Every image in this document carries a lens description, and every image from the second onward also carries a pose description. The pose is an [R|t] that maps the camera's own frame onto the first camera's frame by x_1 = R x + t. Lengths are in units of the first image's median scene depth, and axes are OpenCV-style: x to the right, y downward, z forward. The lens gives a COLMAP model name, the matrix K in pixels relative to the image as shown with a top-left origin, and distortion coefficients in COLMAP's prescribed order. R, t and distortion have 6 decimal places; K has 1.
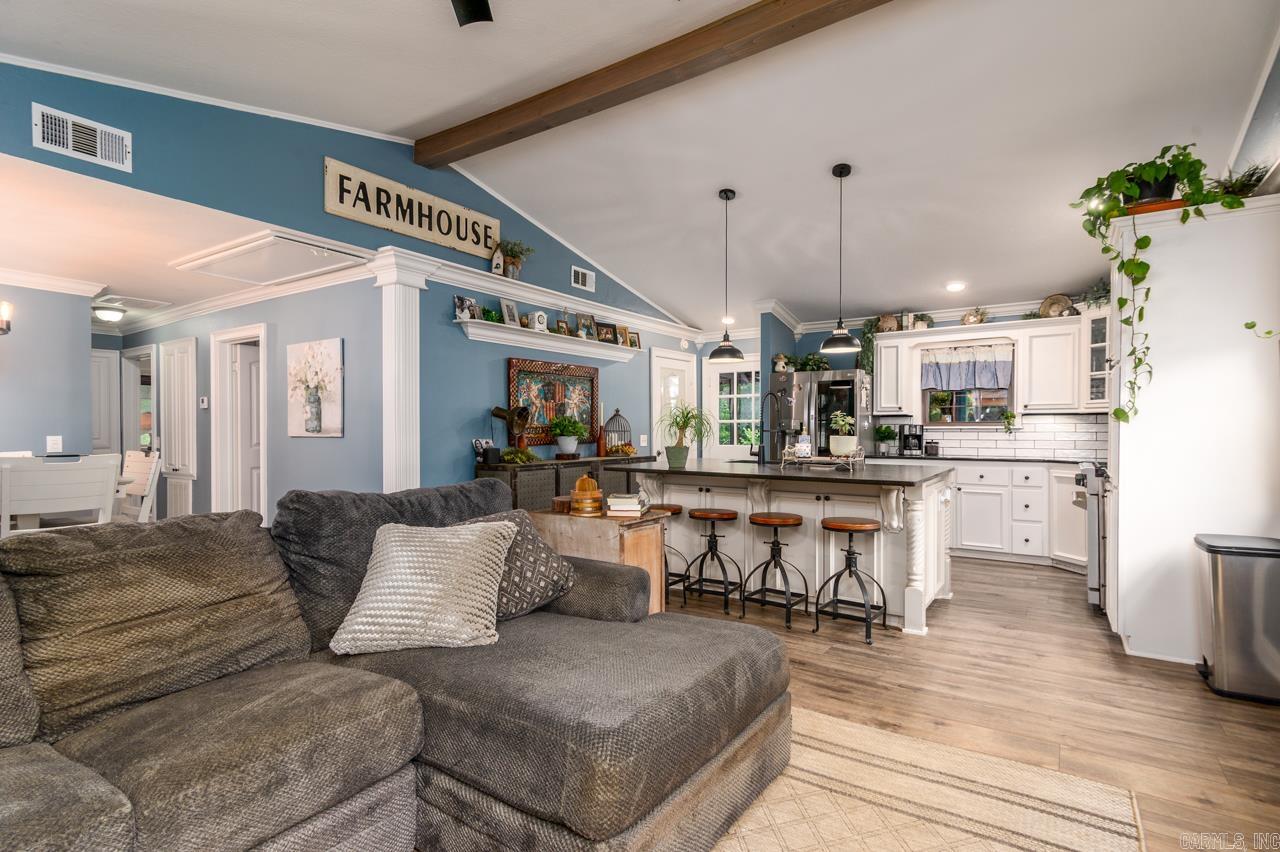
lens RADIAL K [[617.3, 0, 633.0], [0, 617.3, 433.3], [0, 0, 1]] dist [0.014247, -0.000028]
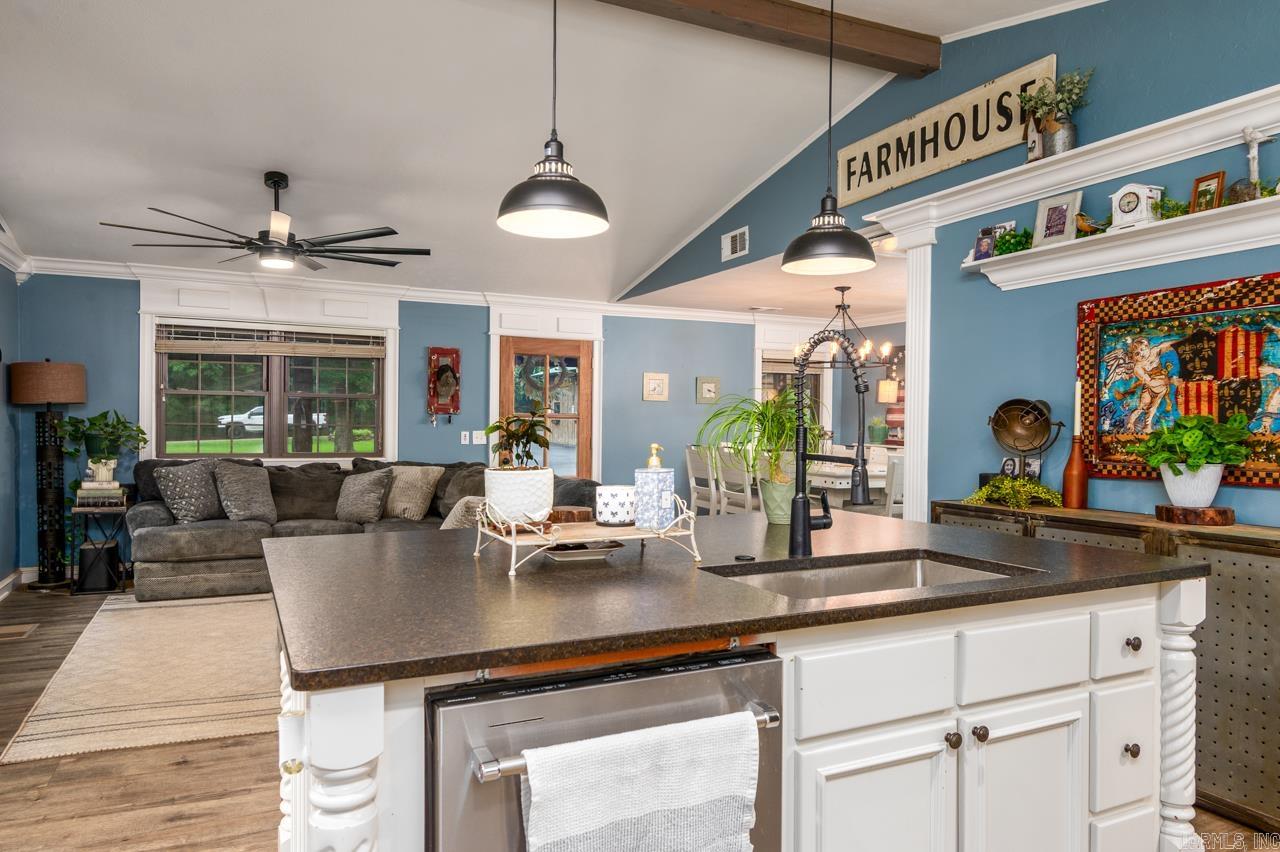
lens RADIAL K [[859.0, 0, 636.3], [0, 859.0, 422.4], [0, 0, 1]] dist [0.005840, 0.000513]
pose [[-0.497524, -0.008534, -0.867408, 1.061887], [-0.016385, 0.999866, -0.000439, -0.031513], [0.867295, 0.013994, -0.497597, 1.850838]]
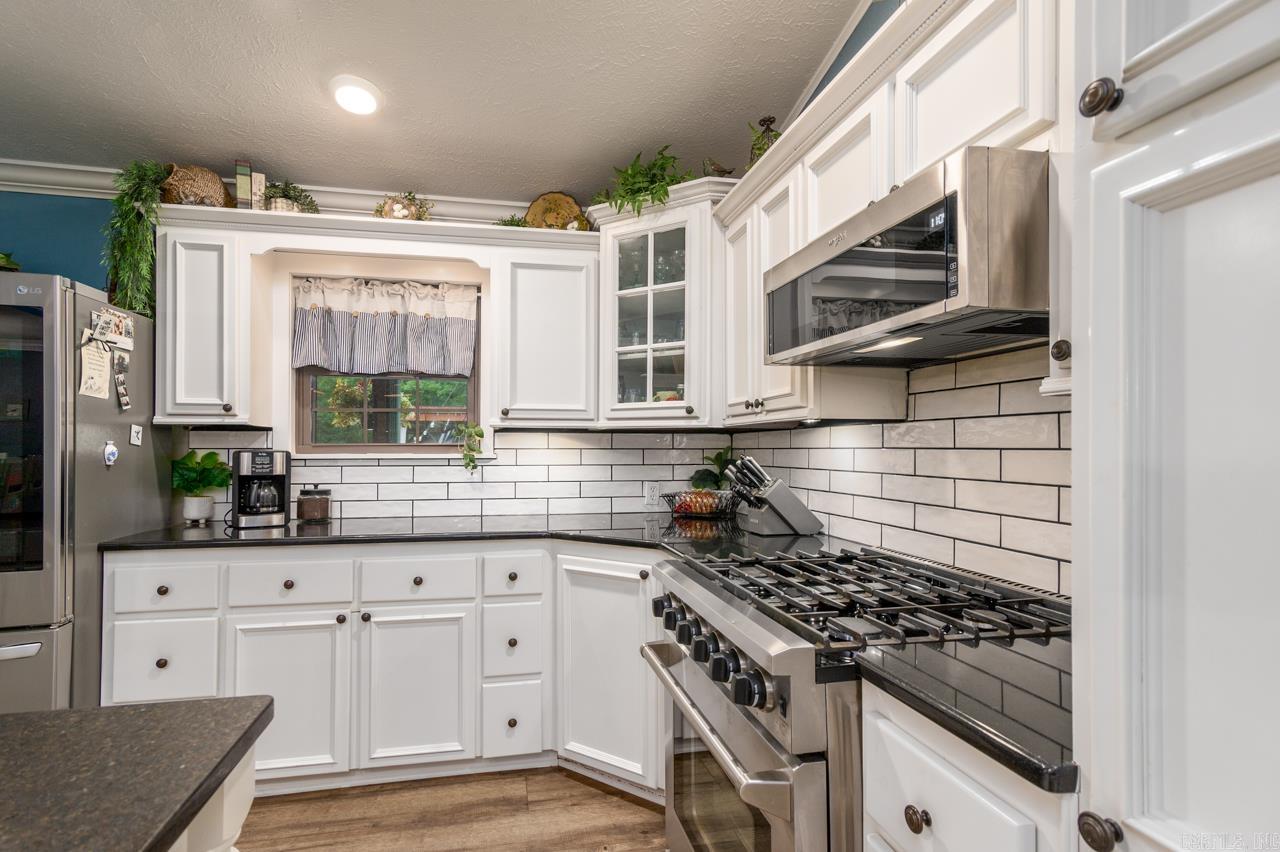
lens RADIAL K [[617.3, 0, 611.6], [0, 617.3, 441.2], [0, 0, 1]] dist [0.014247, -0.000028]
pose [[0.695442, 0.007332, 0.718545, 0.310811], [0.003216, 0.999906, -0.013315, -0.013634], [-0.718575, 0.011571, 0.695353, 0.542731]]
